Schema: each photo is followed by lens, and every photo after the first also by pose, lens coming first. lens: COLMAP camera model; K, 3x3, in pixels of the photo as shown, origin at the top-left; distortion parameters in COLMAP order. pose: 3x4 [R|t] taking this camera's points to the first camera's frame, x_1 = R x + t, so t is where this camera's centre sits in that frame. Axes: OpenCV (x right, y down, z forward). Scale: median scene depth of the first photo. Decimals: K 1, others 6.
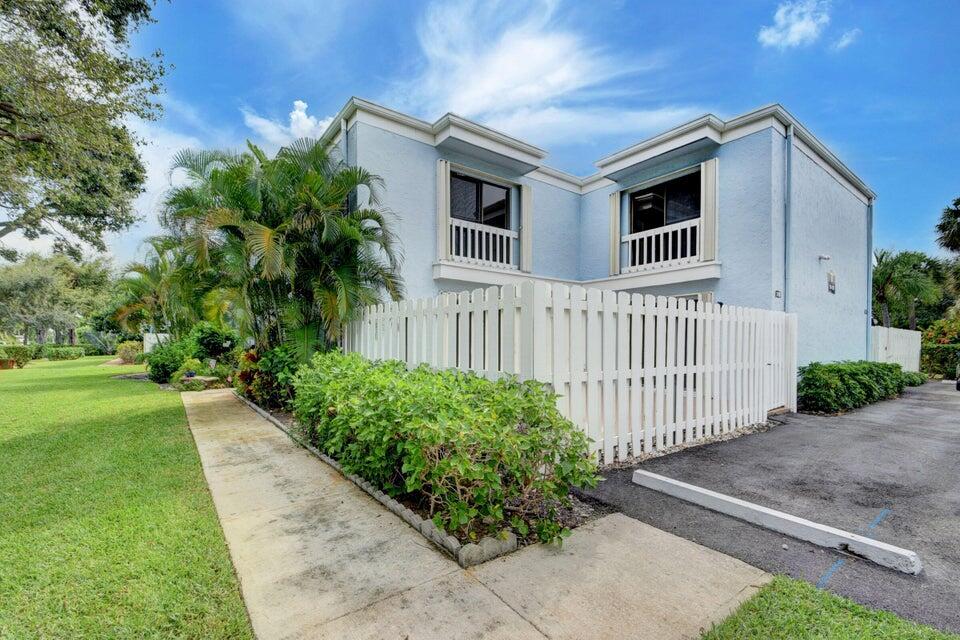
lens RADIAL K [[424.3, 0, 475.1], [0, 424.3, 346.1], [0, 0, 1]] dist [0.013987, -0.017321]
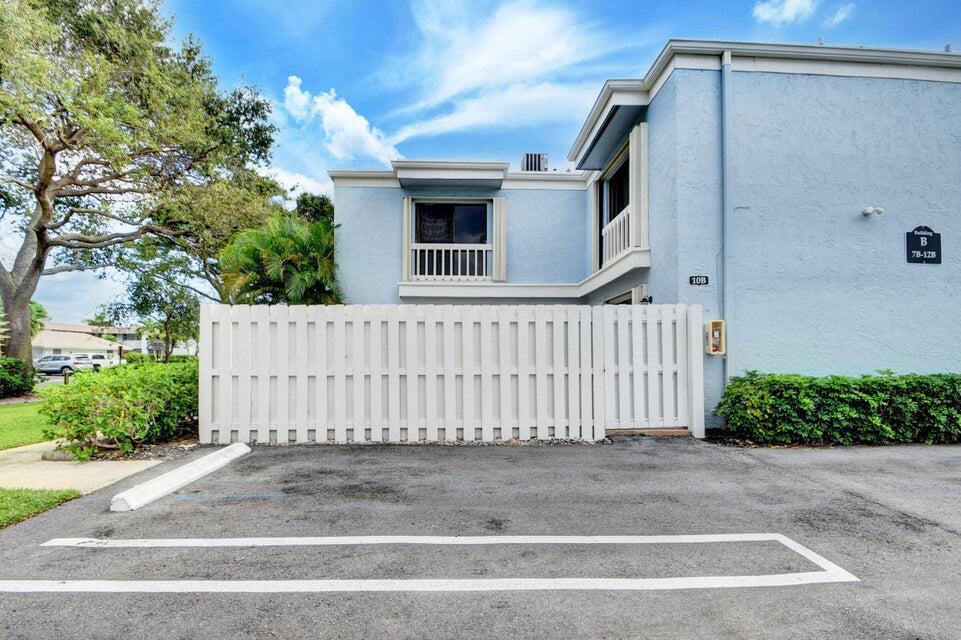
lens RADIAL K [[424.8, 0, 475.6], [0, 424.8, 346.1], [0, 0, 1]] dist [0.013987, -0.017321]
pose [[0.824779, -0.019255, -0.565128, 0.759510], [0.000365, 0.999438, -0.033521, 0.018840], [0.565455, 0.027441, 0.824322, 0.145340]]
